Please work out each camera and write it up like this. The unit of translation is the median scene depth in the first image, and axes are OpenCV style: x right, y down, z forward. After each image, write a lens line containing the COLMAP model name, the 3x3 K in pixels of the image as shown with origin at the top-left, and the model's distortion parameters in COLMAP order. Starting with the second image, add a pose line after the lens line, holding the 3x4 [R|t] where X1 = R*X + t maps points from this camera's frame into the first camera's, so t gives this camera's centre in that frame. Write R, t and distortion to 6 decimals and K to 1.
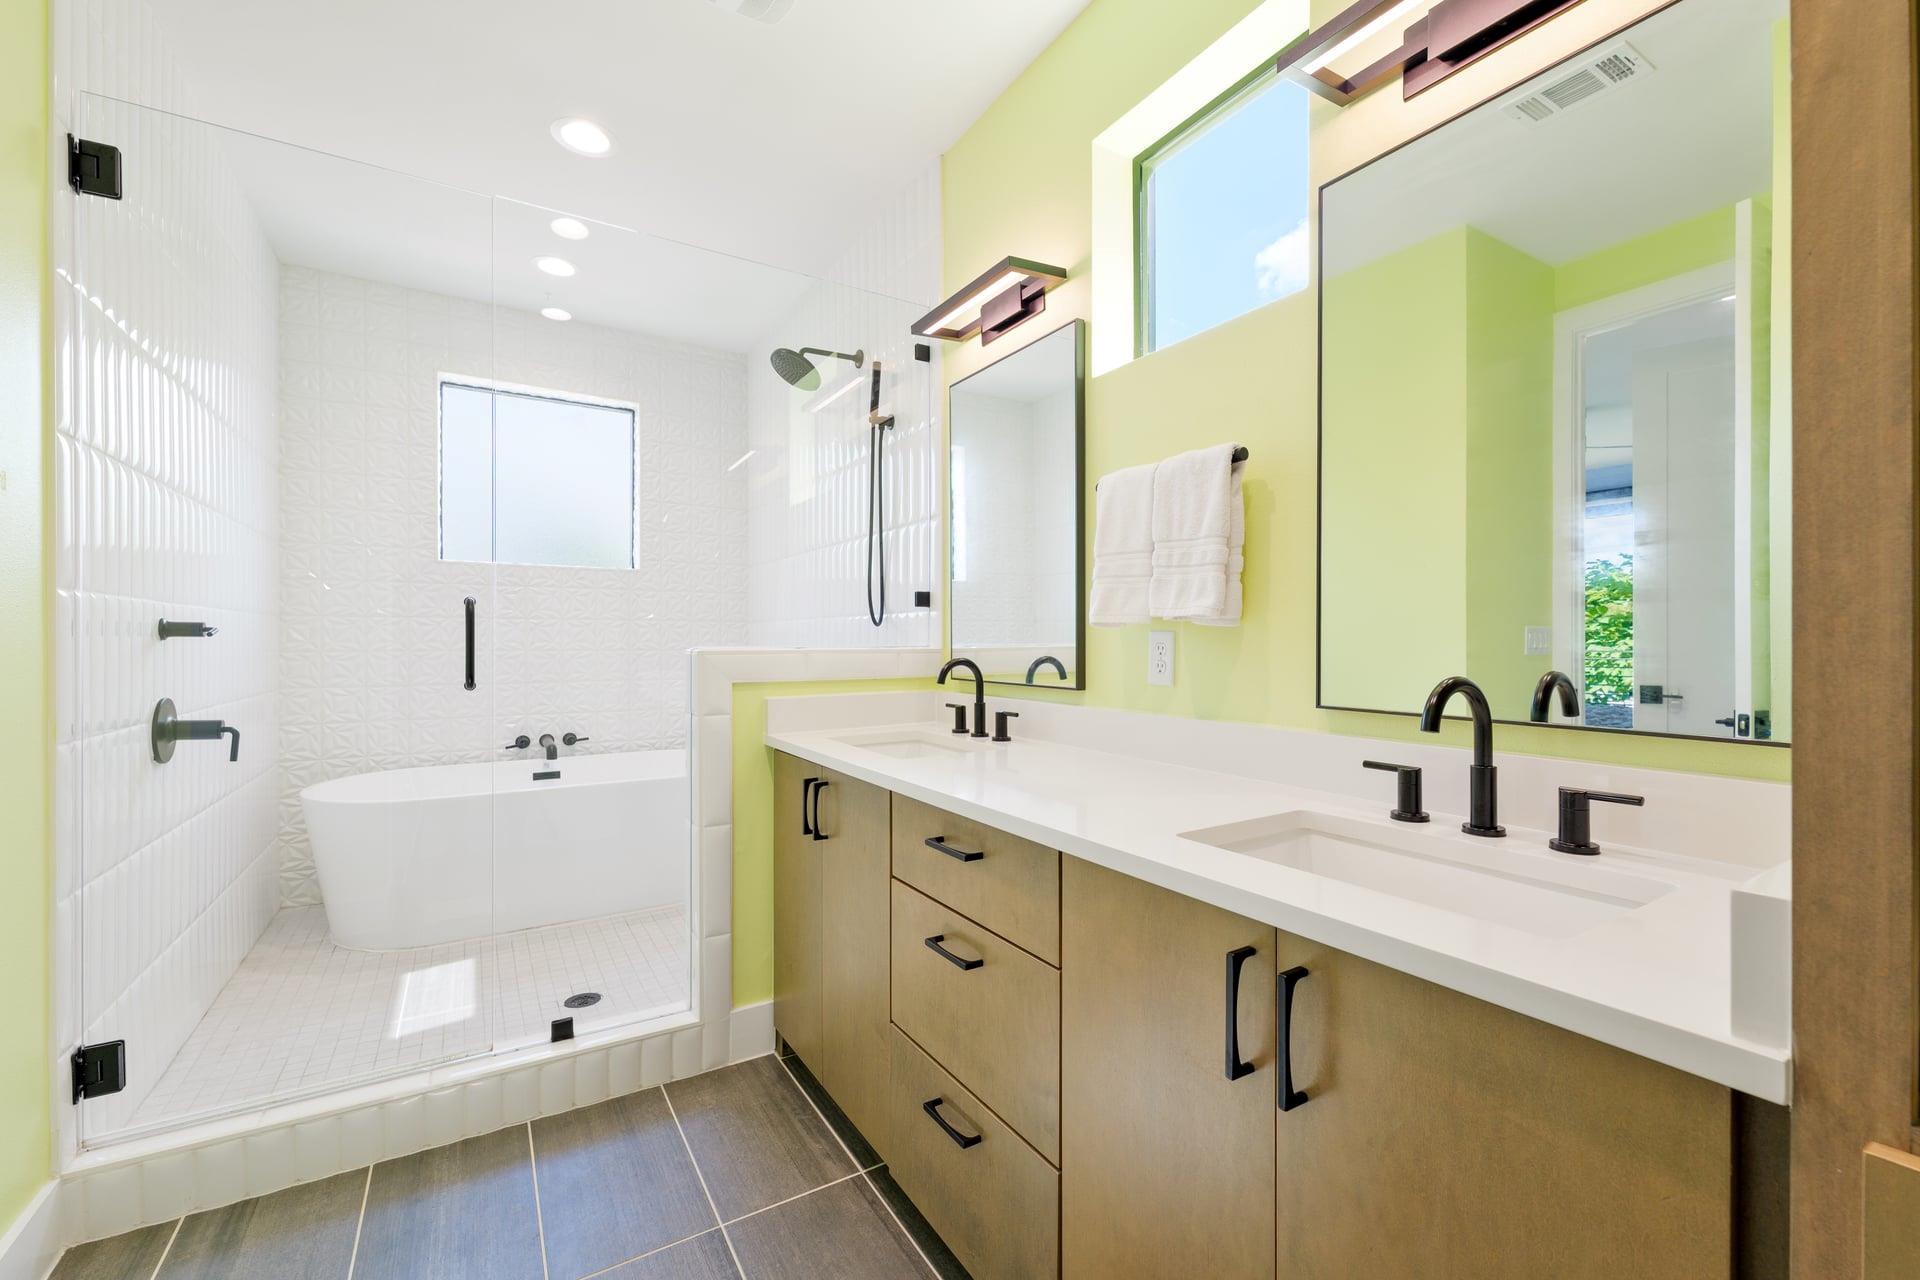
lens RADIAL K [[788.1, 0, 956.5], [0, 788.1, 642.9], [0, 0, 1]] dist [0.006127, -0.002050]
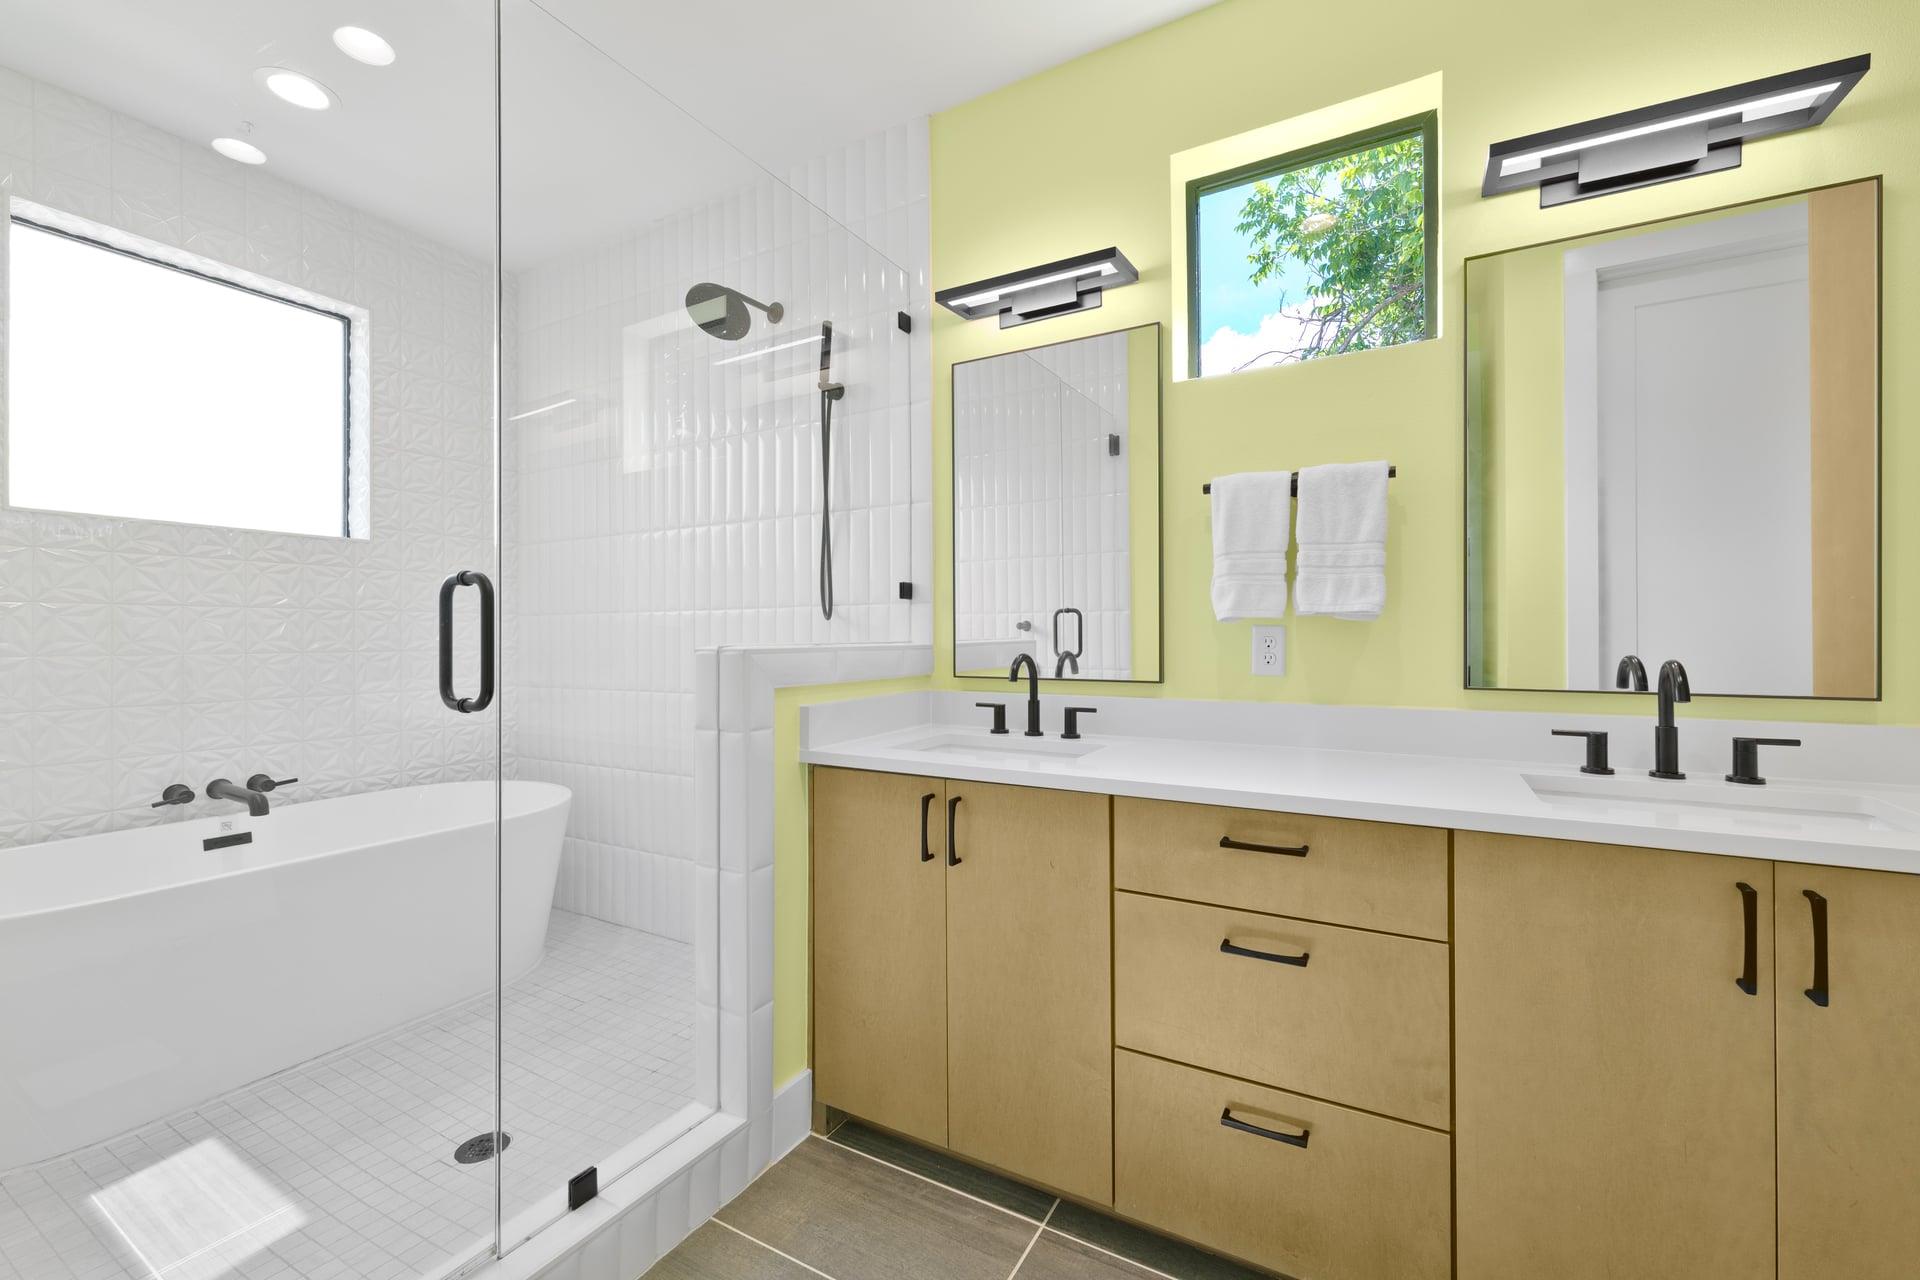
lens RADIAL K [[788.1, 0, 961.7], [0, 788.1, 633.2], [0, 0, 1]] dist [0.006127, -0.002050]
pose [[0.878753, -0.000344, 0.477277, -0.496157], [0.004862, 0.999954, -0.008232, 0.001759], [-0.477253, 0.009554, 0.878714, 0.195413]]
